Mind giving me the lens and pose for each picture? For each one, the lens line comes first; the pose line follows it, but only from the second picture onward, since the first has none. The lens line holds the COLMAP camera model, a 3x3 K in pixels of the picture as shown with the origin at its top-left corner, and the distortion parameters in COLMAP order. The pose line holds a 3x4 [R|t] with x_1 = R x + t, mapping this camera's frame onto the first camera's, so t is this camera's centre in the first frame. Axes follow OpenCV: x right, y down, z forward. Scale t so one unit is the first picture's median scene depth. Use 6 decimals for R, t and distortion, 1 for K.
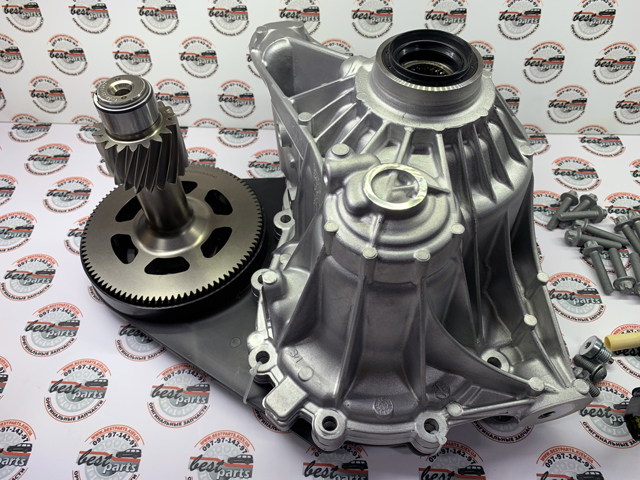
lens RADIAL K [[494.5, 0, 316.4], [0, 494.5, 238.9], [0, 0, 1]] dist [0.000927, -0.002006]
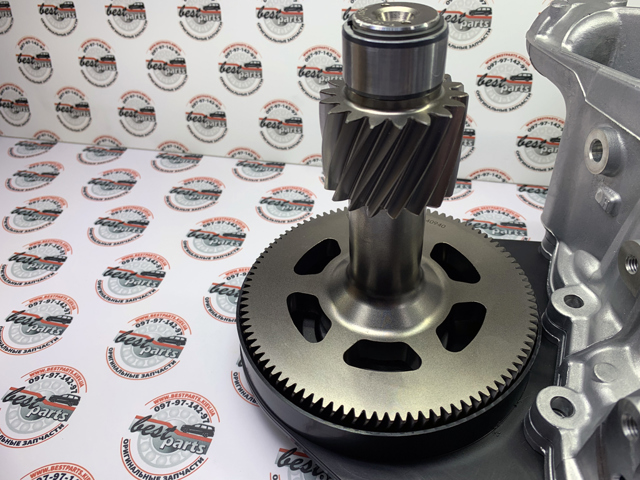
lens RADIAL K [[491.5, 0, 321.2], [0, 491.5, 242.9], [0, 0, 1]] dist [0.086218, -0.162229]
pose [[0.980394, 0.097996, -0.170952, -0.286033], [-0.129653, 0.974120, -0.185148, 0.042868], [0.148384, 0.203683, 0.967727, 0.408070]]
